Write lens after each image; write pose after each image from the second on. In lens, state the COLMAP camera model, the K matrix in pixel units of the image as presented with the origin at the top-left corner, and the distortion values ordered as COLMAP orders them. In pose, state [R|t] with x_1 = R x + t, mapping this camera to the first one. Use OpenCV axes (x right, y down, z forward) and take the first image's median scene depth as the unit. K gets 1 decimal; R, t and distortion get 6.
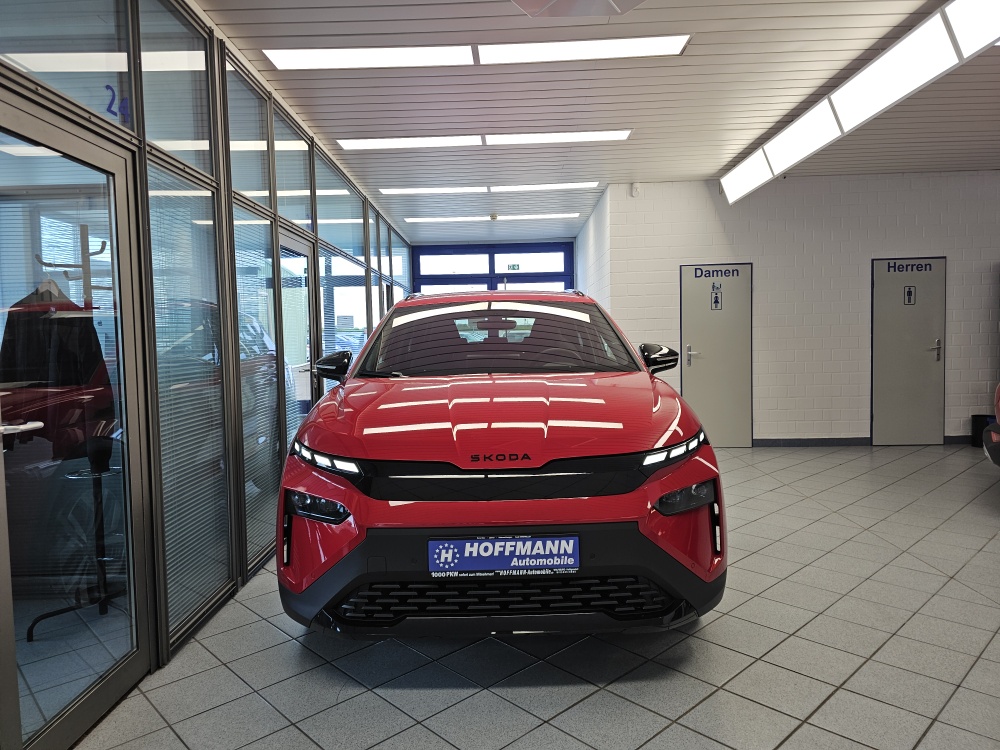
lens RADIAL K [[690.1, 0, 497.7], [0, 690.1, 369.3], [0, 0, 1]] dist [0.000913, -0.008073]
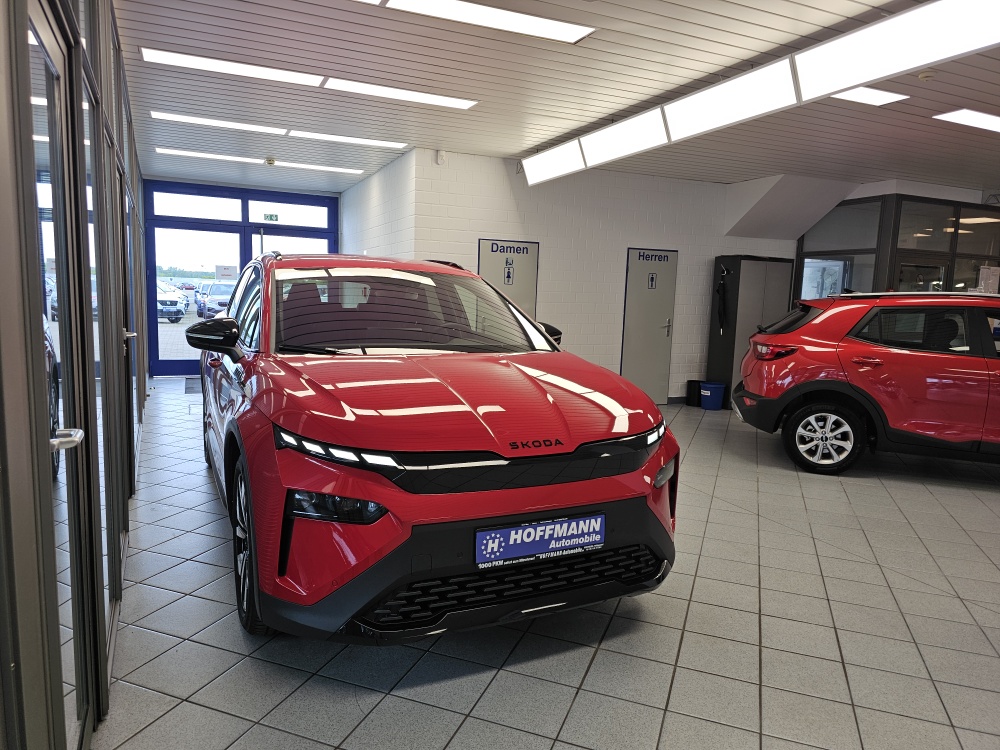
lens RADIAL K [[672.1, 0, 517.0], [0, 672.1, 386.0], [0, 0, 1]] dist [0.071390, -0.103139]
pose [[0.895822, -0.004548, 0.444390, -0.458507], [-0.034086, 0.996299, 0.078909, -0.034414], [-0.443105, -0.085836, 0.892351, 0.137377]]
